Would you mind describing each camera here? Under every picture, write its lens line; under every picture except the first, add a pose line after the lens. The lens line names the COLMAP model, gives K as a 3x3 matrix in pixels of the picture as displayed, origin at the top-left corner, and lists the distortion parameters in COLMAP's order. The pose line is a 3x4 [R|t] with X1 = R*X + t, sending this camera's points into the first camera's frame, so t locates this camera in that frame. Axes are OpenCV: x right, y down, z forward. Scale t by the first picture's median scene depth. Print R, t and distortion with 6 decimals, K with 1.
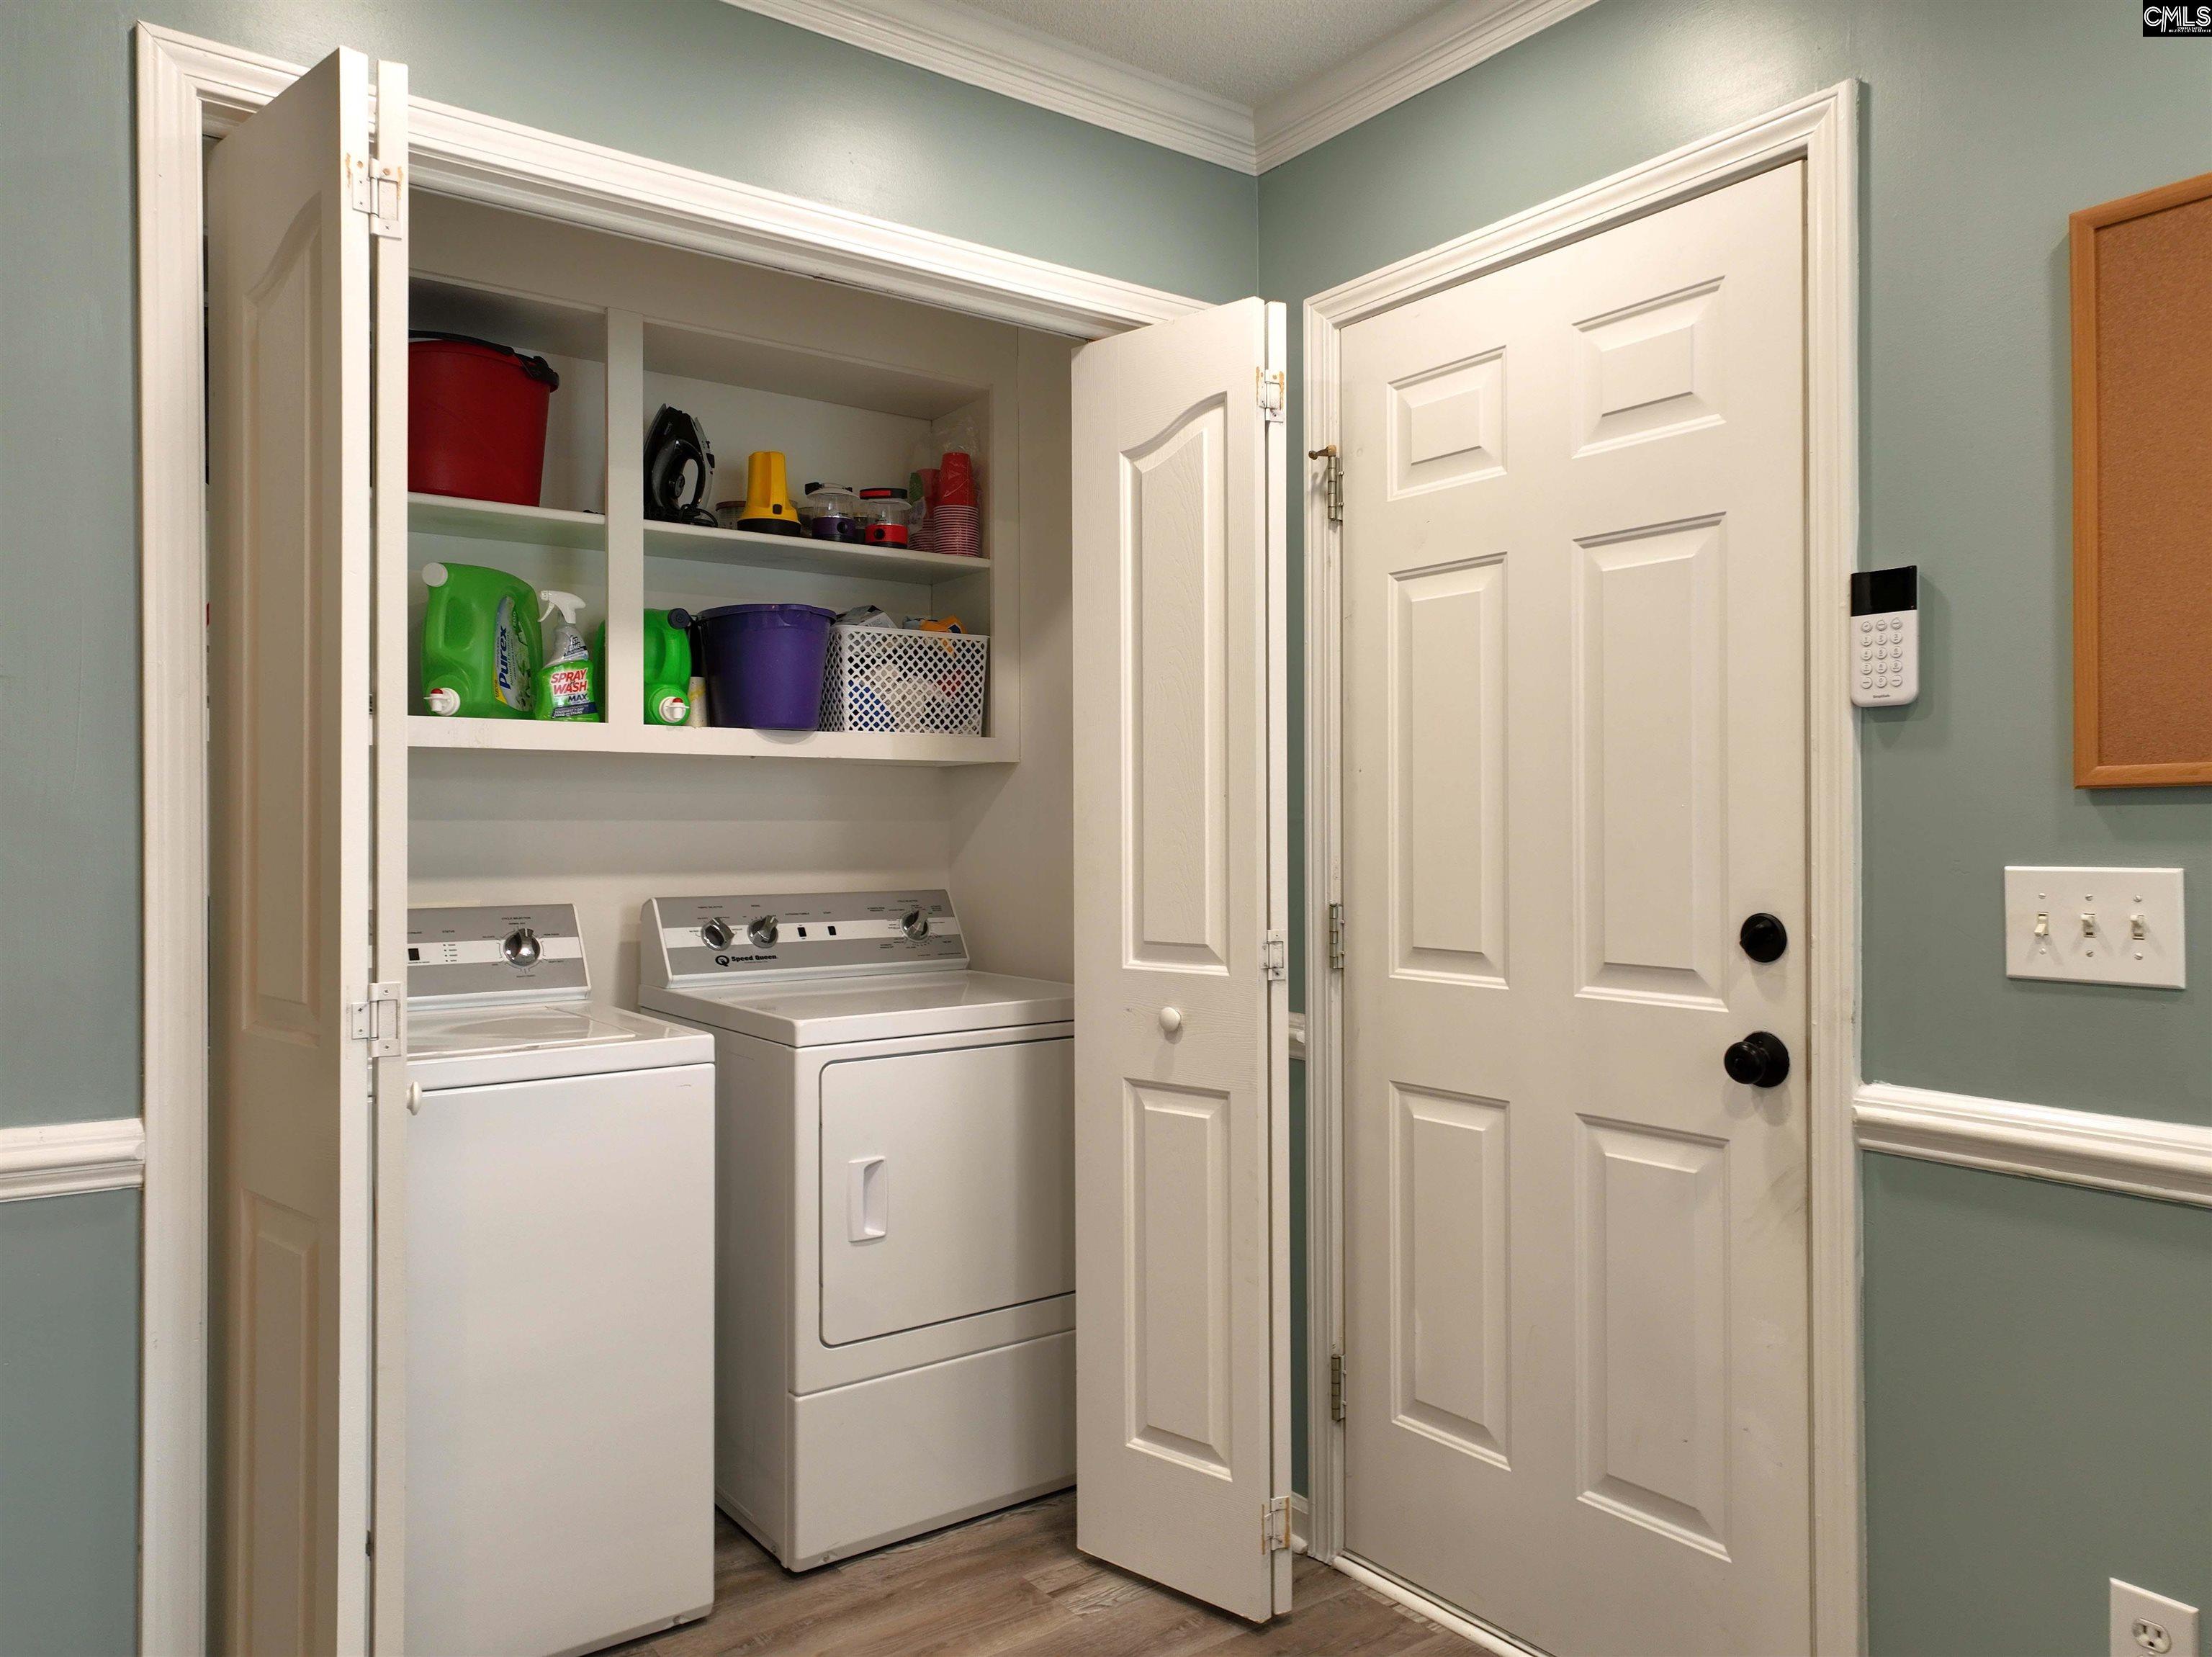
lens RADIAL K [[1570.5, 0, 1109.3], [0, 1570.5, 828.0], [0, 0, 1]] dist [-0.038771, 0.051112]
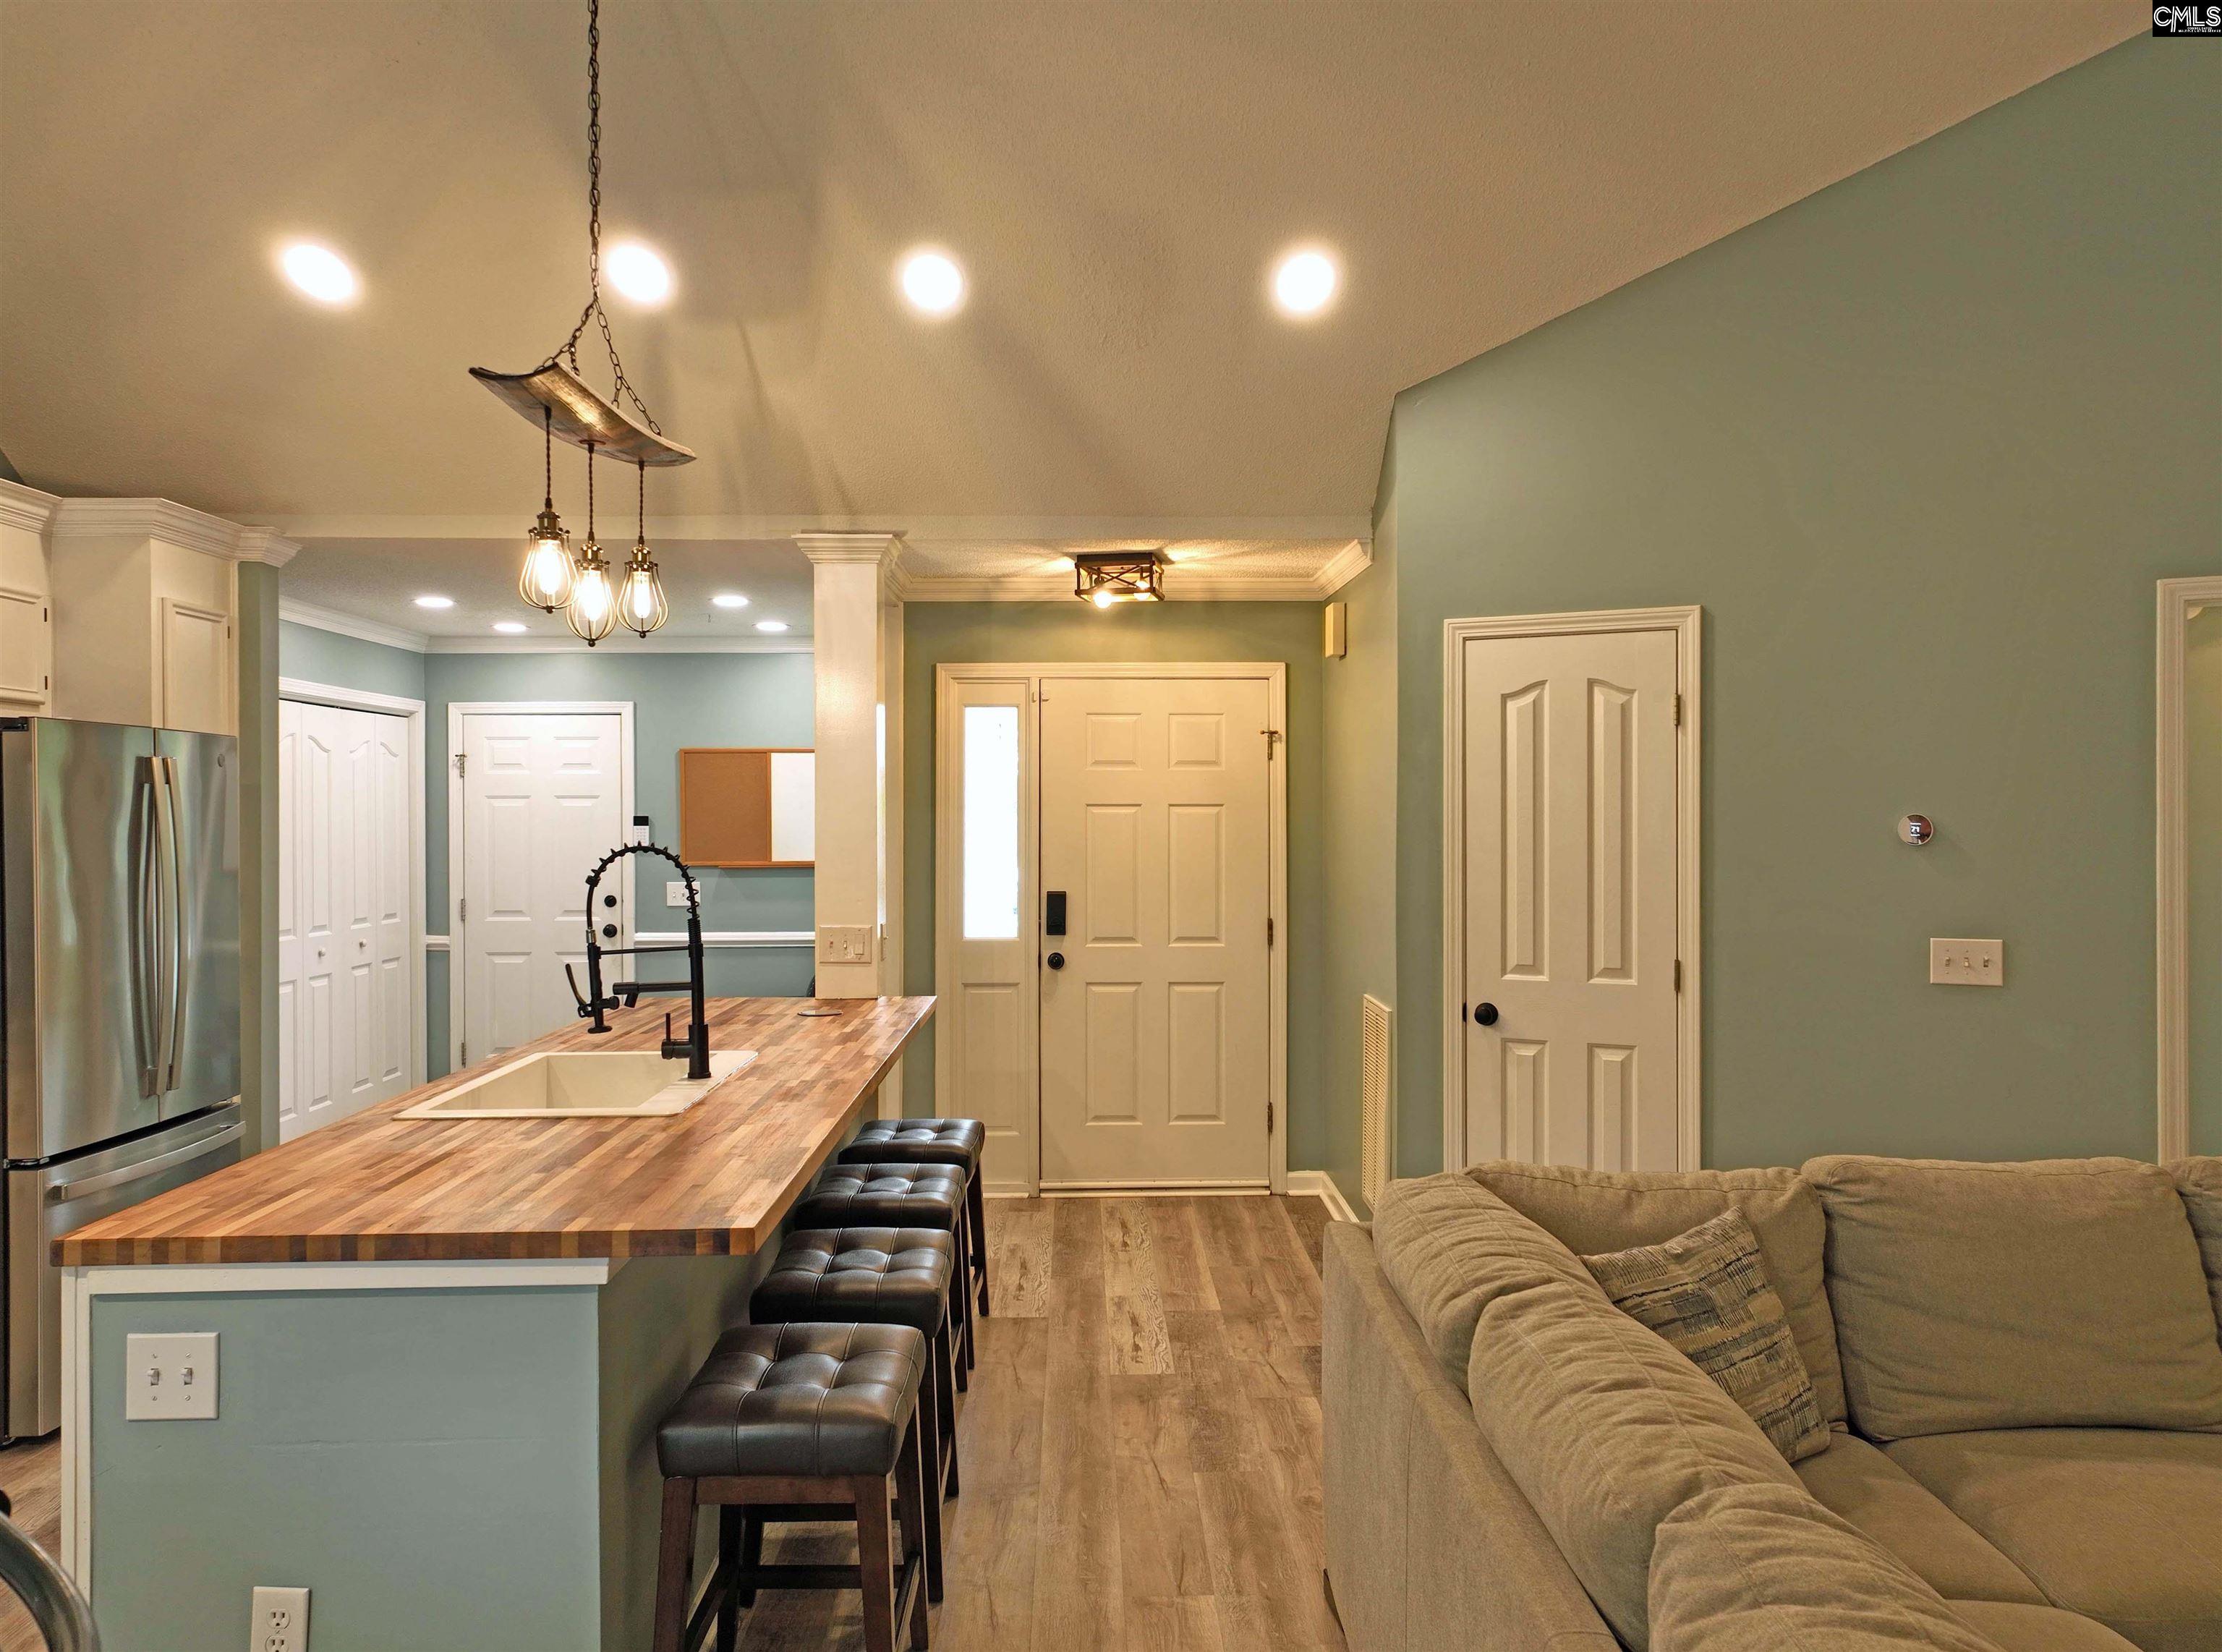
lens RADIAL K [[1586.6, 0, 1129.7], [0, 1586.6, 821.1], [0, 0, 1]] dist [0.004384, 0.004326]
pose [[0.555754, -0.004938, 0.831332, -2.431285], [0.000639, 0.999985, 0.005512, -0.172055], [-0.831347, -0.002532, 0.555748, -2.605201]]
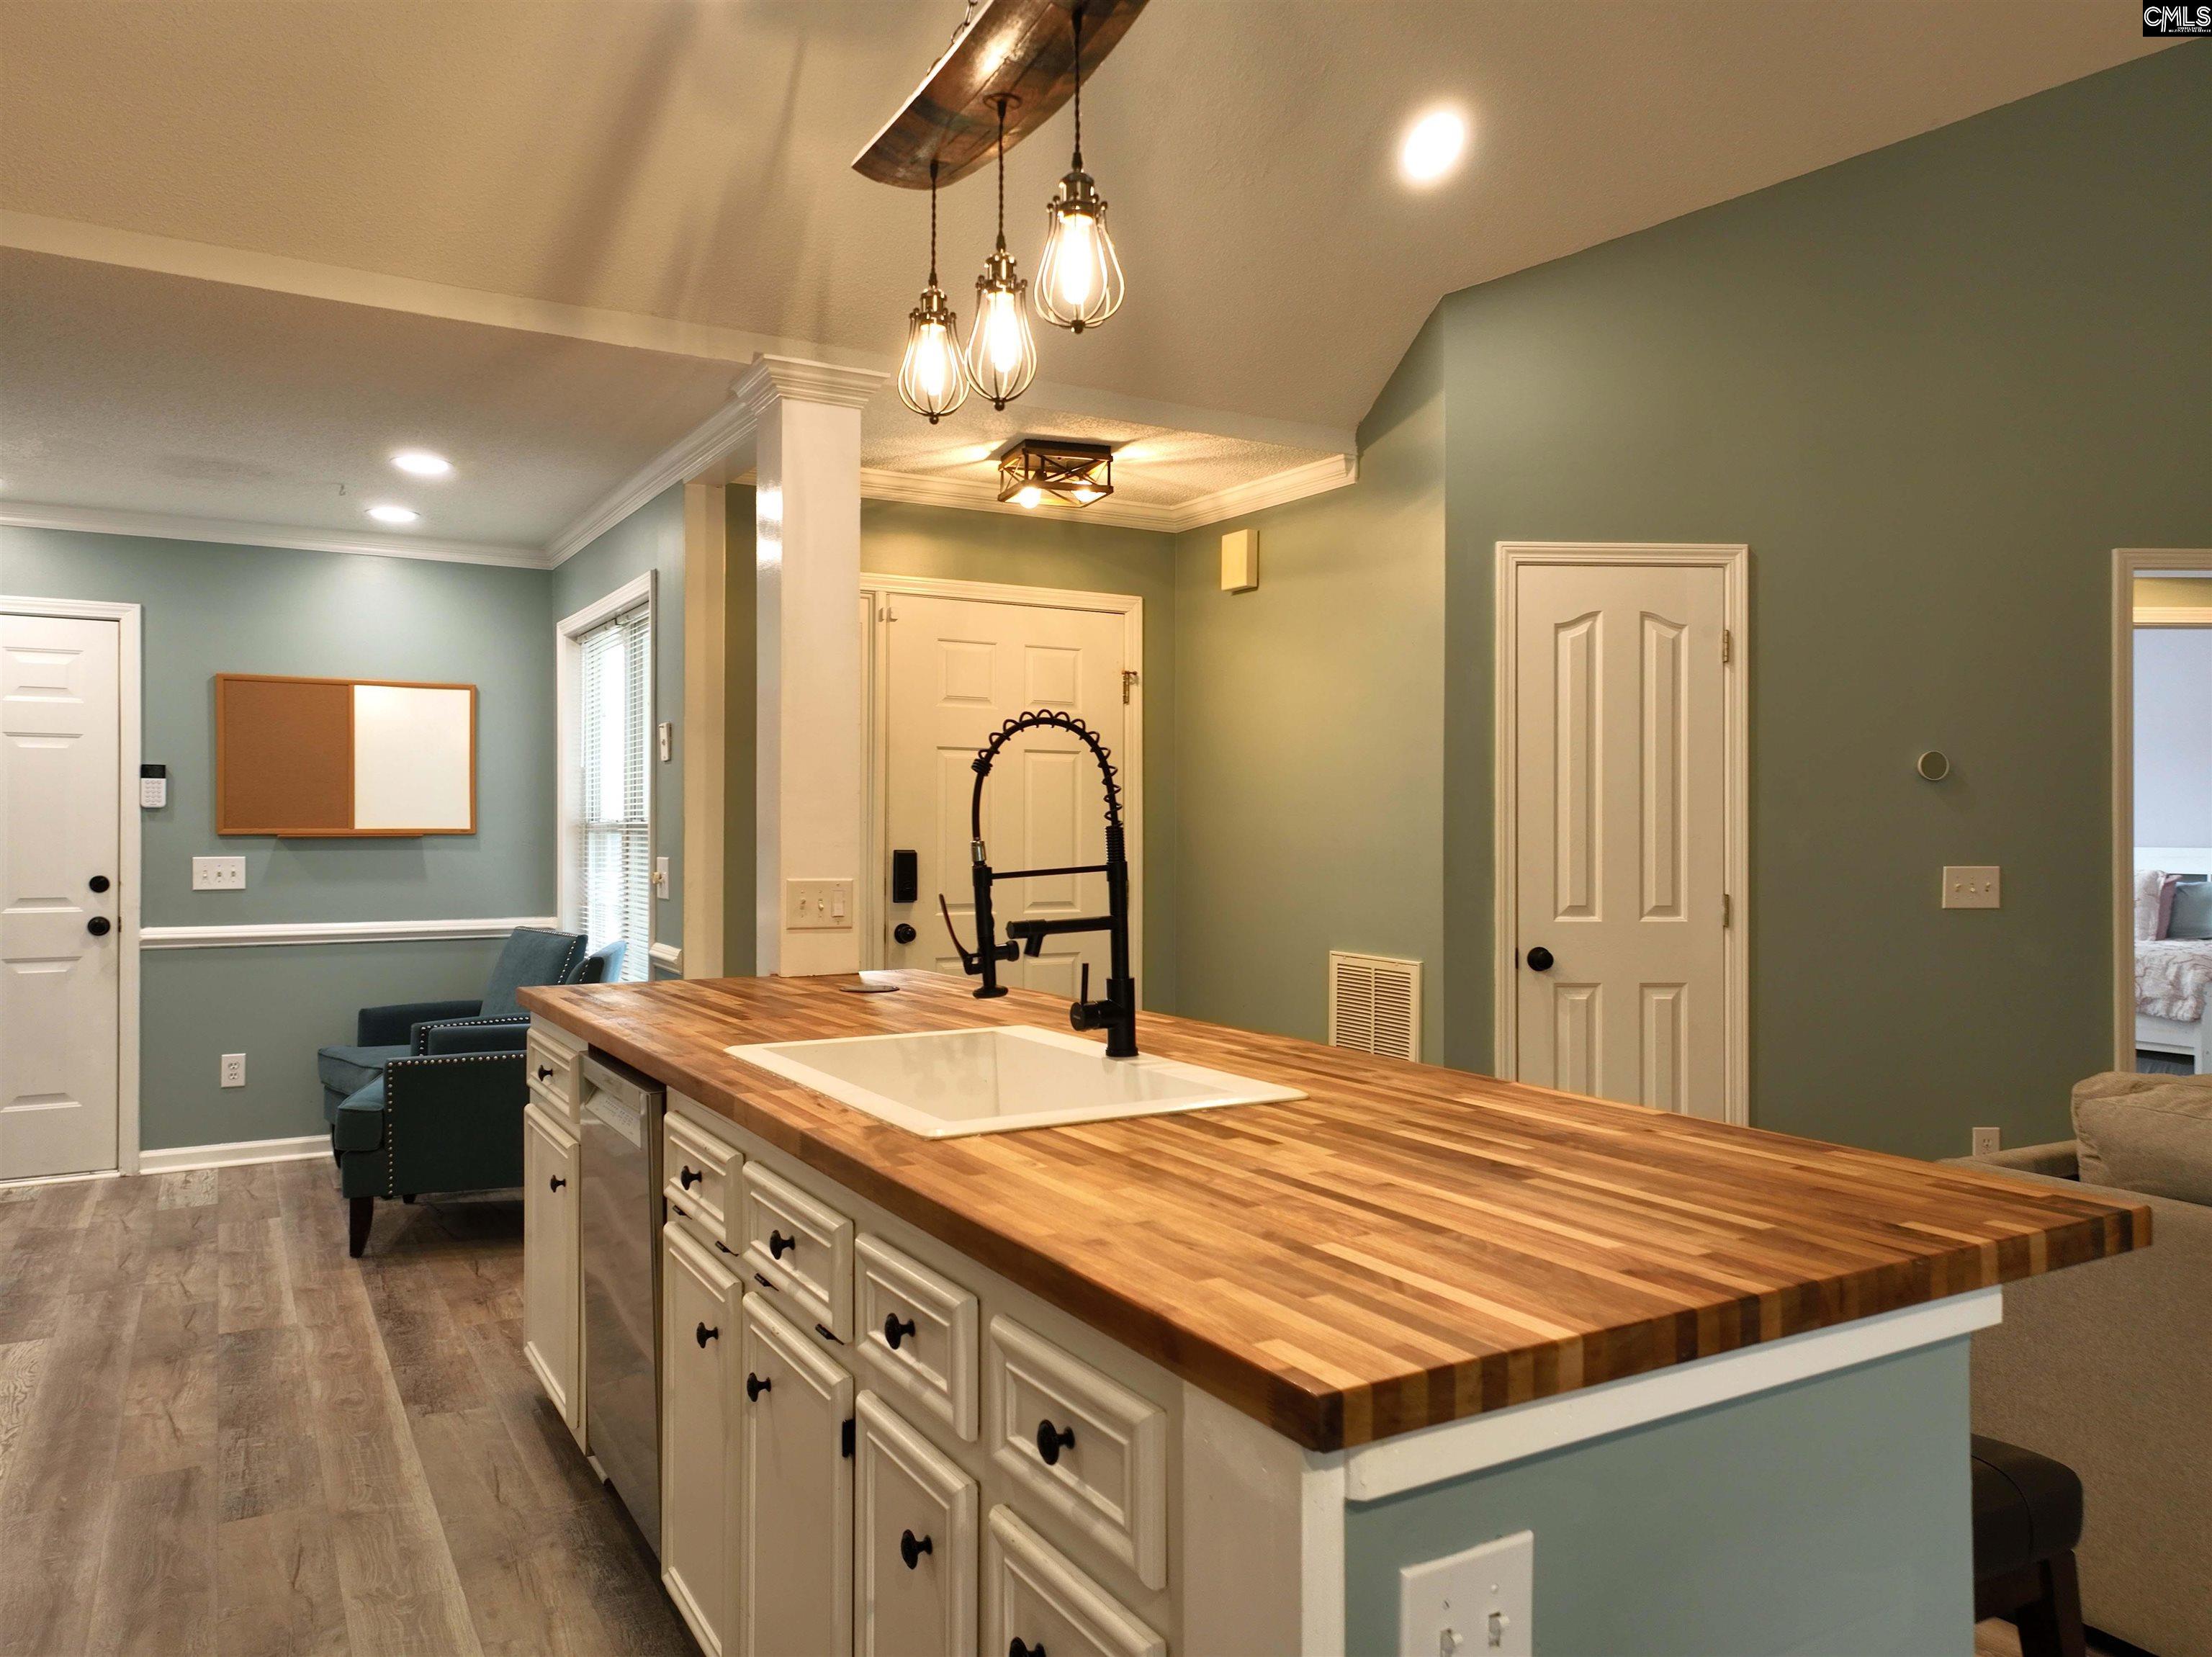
lens RADIAL K [[1554.1, 0, 1122.7], [0, 1554.1, 824.2], [0, 0, 1]] dist [0.002674, 0.002837]
pose [[0.097567, 0.003507, 0.995223, -2.418887], [-0.004304, 0.999986, -0.003102, -0.042391], [-0.995220, -0.003980, 0.097581, -1.249295]]
